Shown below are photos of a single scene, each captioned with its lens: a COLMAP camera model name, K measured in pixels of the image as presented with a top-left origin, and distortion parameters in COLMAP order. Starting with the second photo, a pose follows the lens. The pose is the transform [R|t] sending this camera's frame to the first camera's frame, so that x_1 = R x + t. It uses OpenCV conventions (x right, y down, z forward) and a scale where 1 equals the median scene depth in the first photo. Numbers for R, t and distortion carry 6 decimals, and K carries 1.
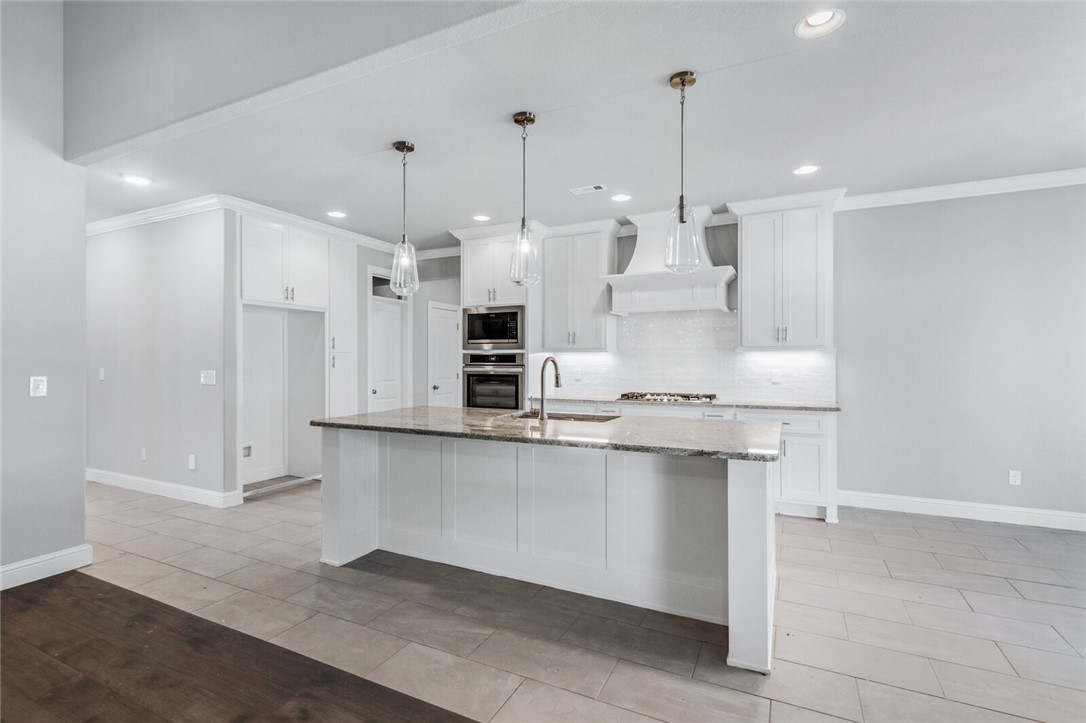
lens RADIAL K [[503.0, 0, 547.8], [0, 503.0, 357.4], [0, 0, 1]] dist [0.001905, 0.000970]
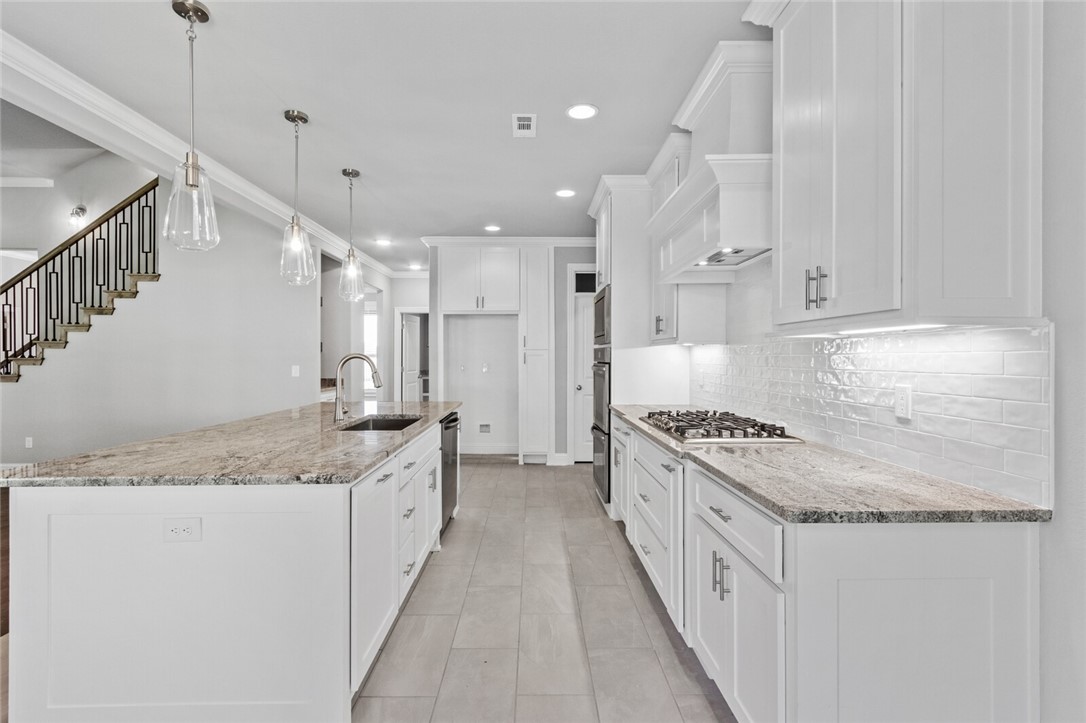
lens RADIAL K [[503.0, 0, 547.7], [0, 503.0, 358.9], [0, 0, 1]] dist [0.001905, 0.000970]
pose [[0.462206, 0.004009, -0.886763, 0.600379], [0.004870, 0.999963, 0.007060, 0.003040], [0.886759, -0.007582, 0.462170, 0.553790]]
